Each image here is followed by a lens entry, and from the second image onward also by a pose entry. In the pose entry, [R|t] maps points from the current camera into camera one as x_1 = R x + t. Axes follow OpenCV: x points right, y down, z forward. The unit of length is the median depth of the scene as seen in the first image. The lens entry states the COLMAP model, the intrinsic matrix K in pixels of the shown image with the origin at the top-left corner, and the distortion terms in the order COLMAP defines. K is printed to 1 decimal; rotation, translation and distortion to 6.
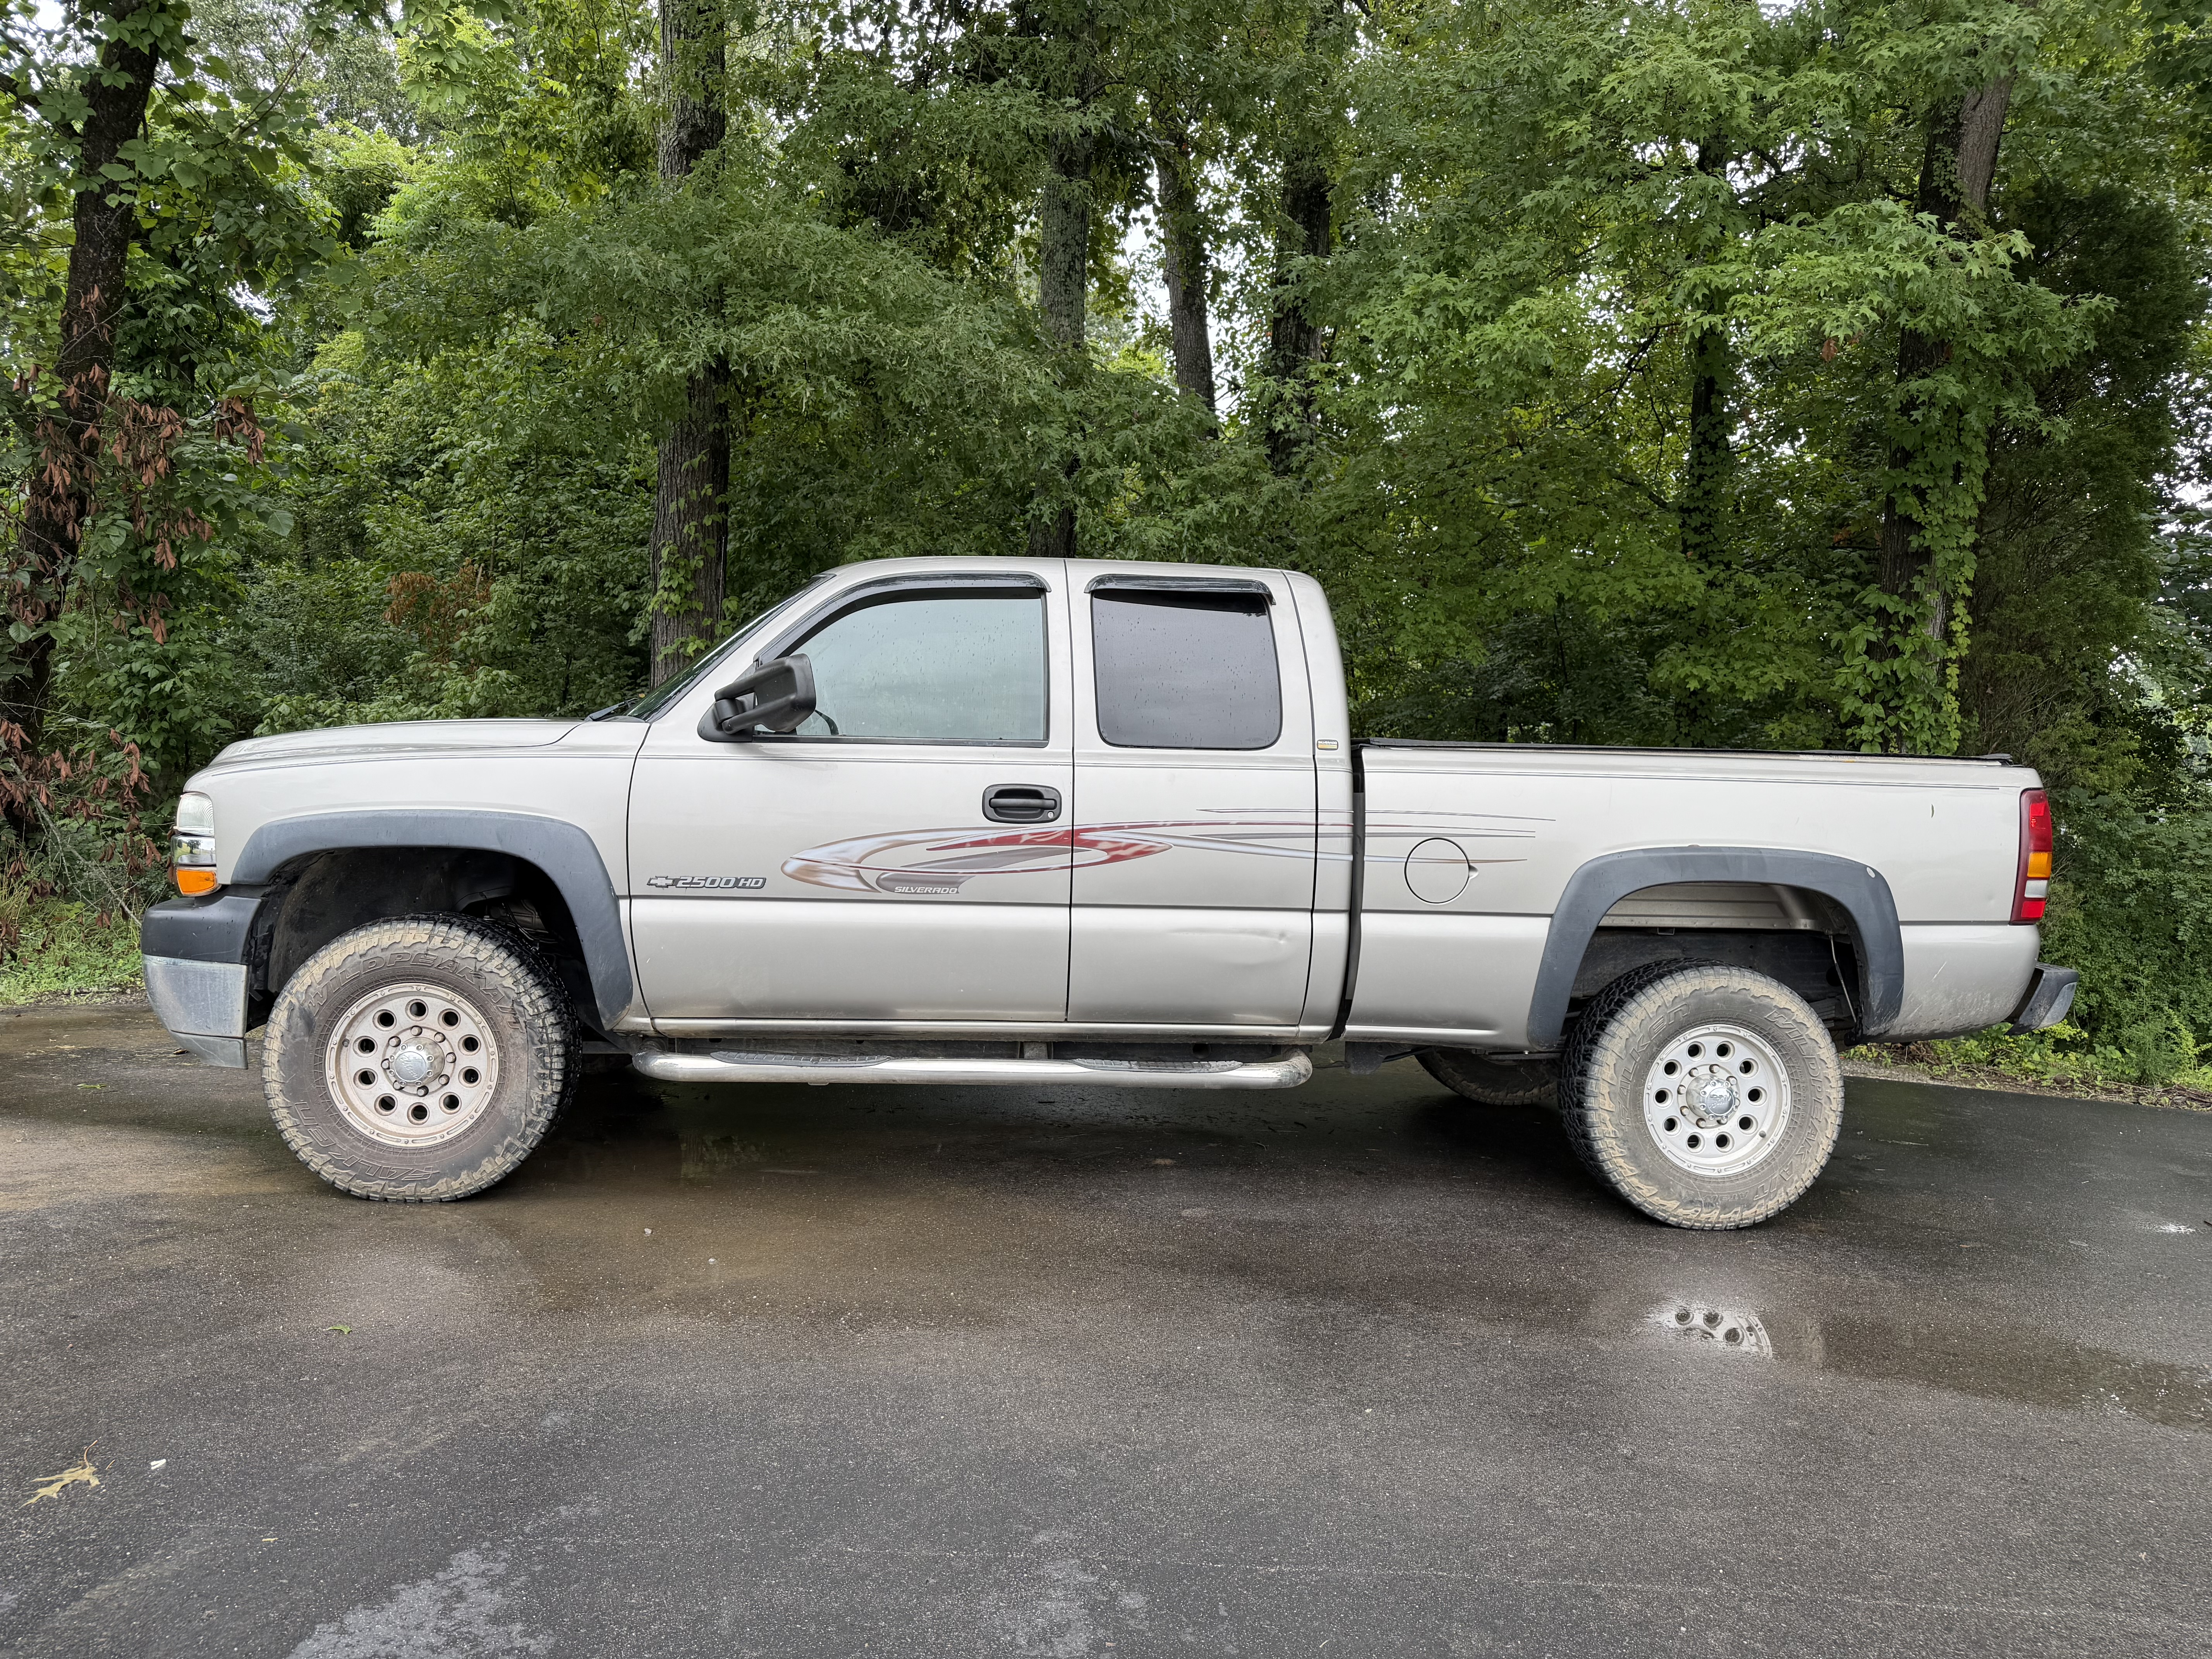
lens RADIAL K [[1538.8, 0, 1095.0], [0, 1538.8, 815.7], [0, 0, 1]] dist [0.009232, -0.005299]
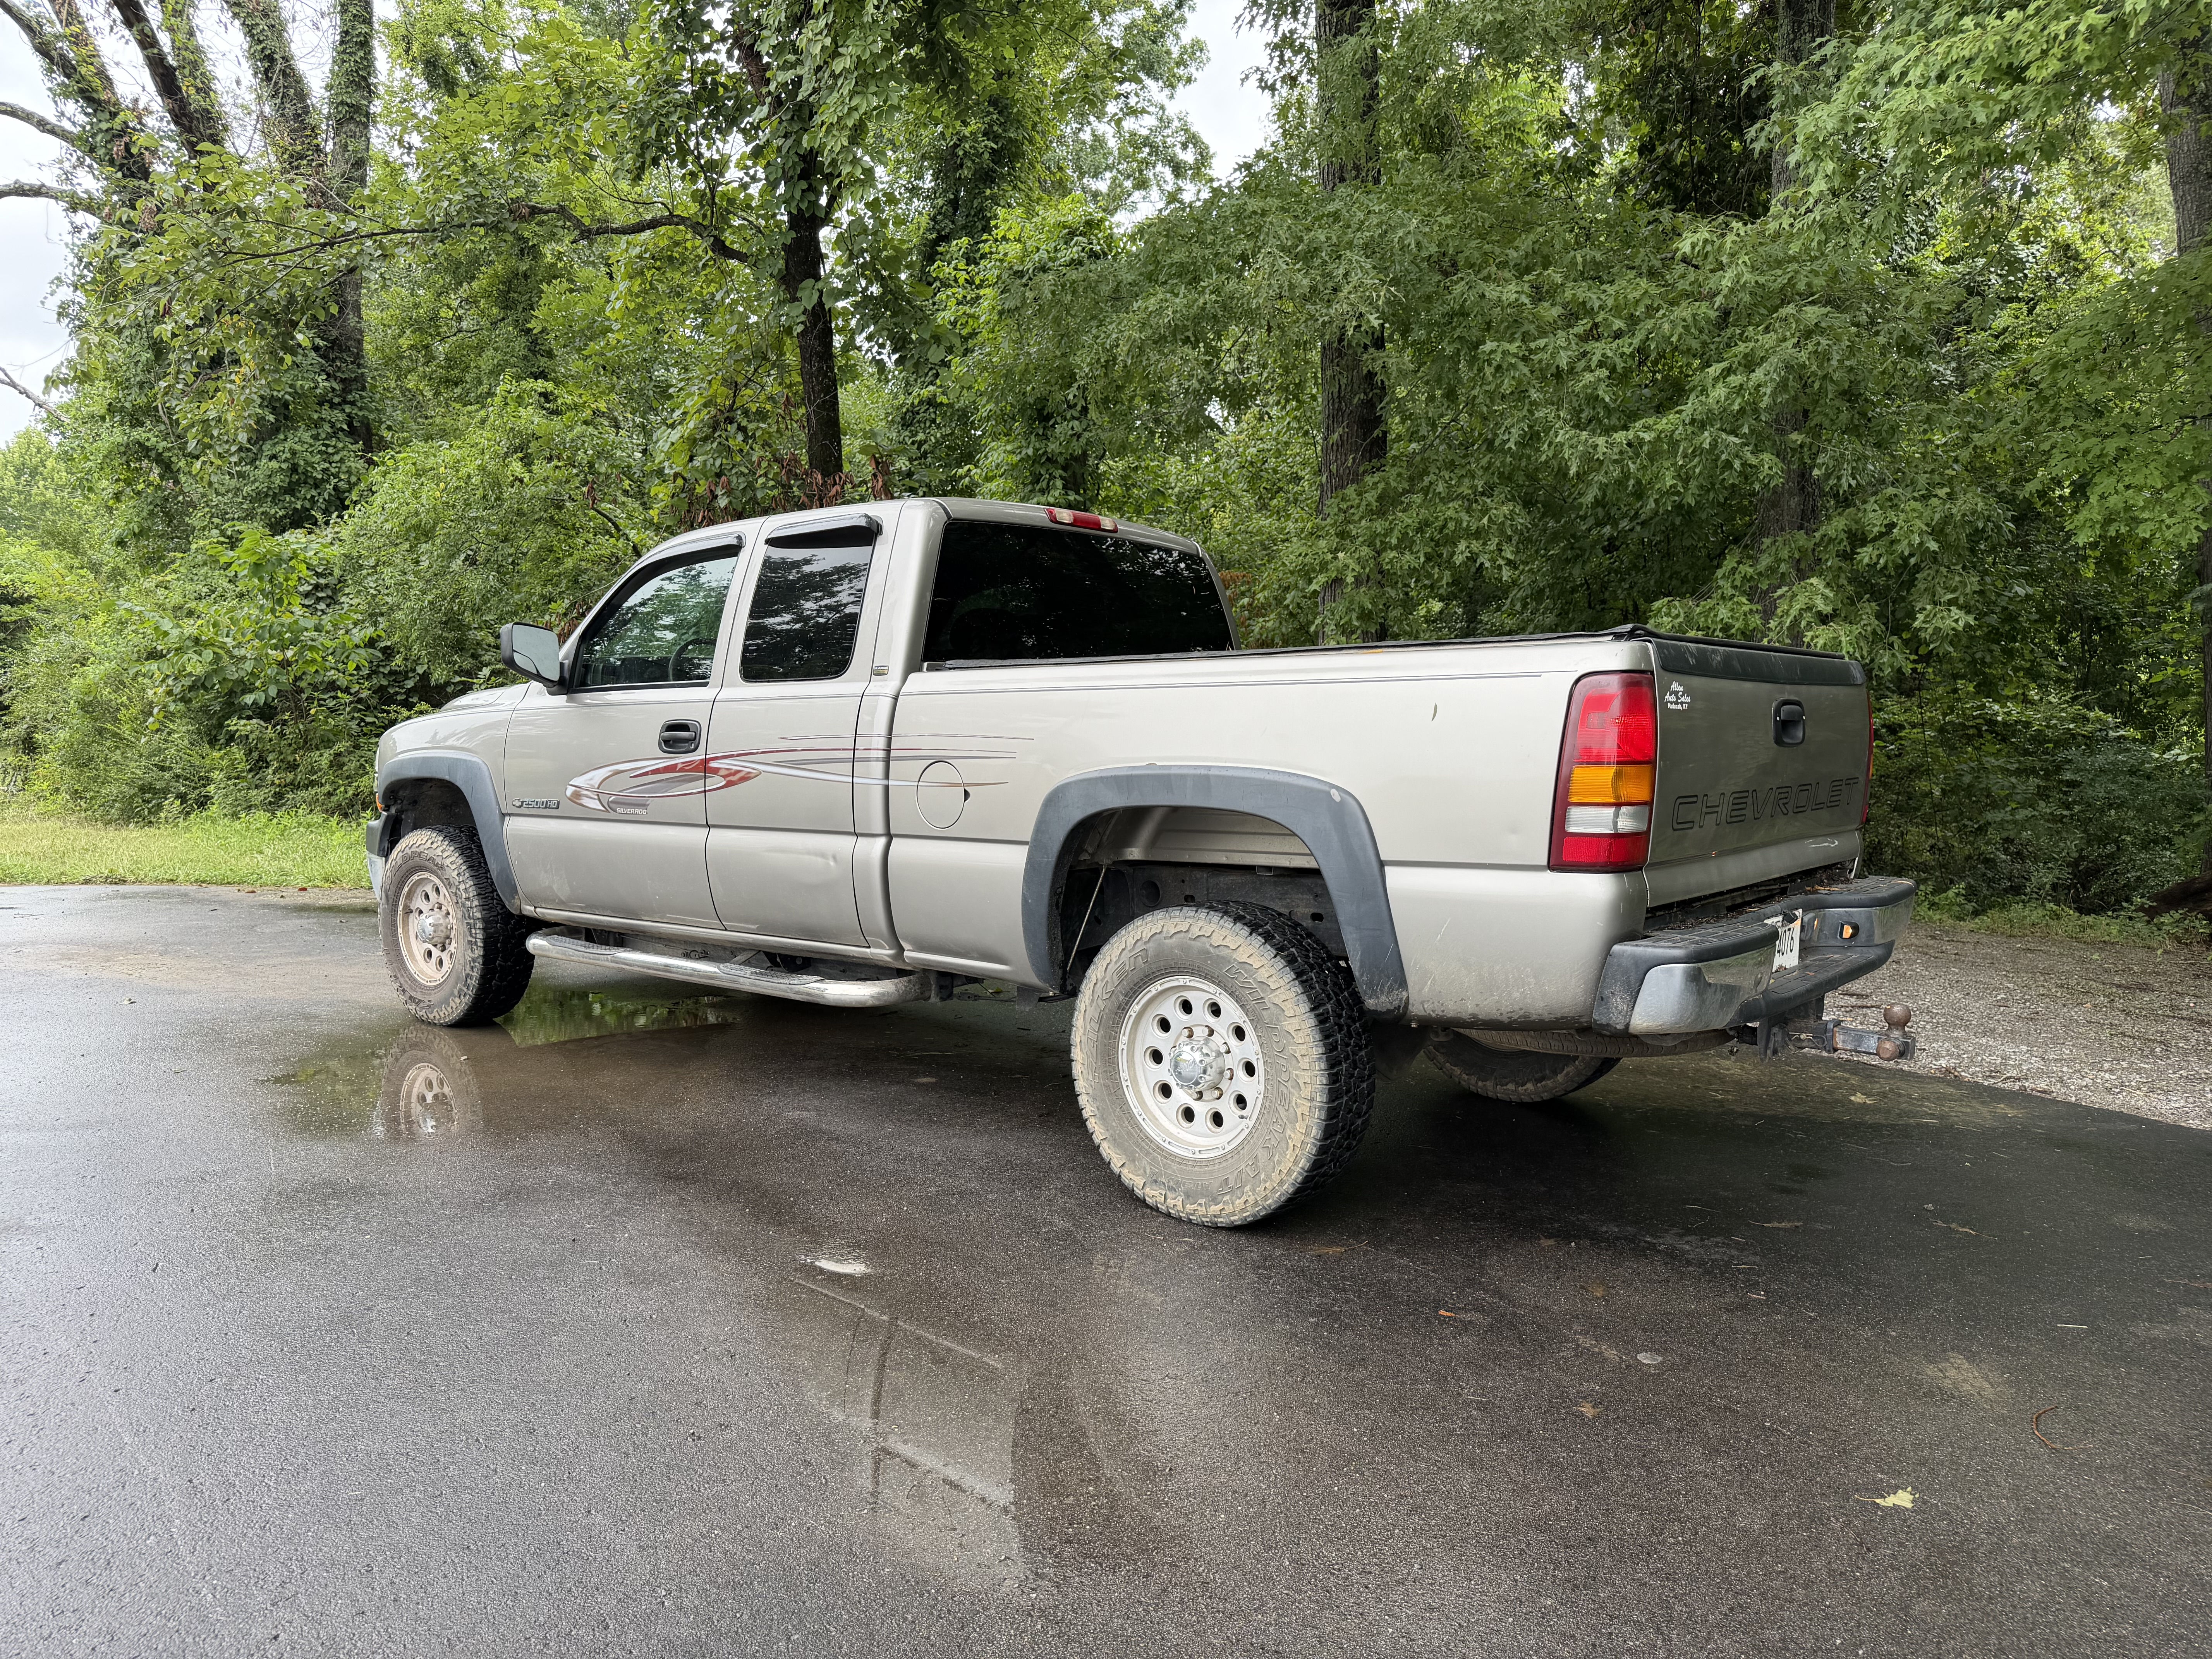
lens RADIAL K [[1538.8, 0, 1093.6], [0, 1538.8, 835.8], [0, 0, 1]] dist [0.009232, -0.005299]
pose [[0.721365, 0.013981, -0.692414, 0.957729], [0.003352, 0.999714, 0.023678, 0.039219], [0.692547, -0.019401, 0.721112, 0.367514]]
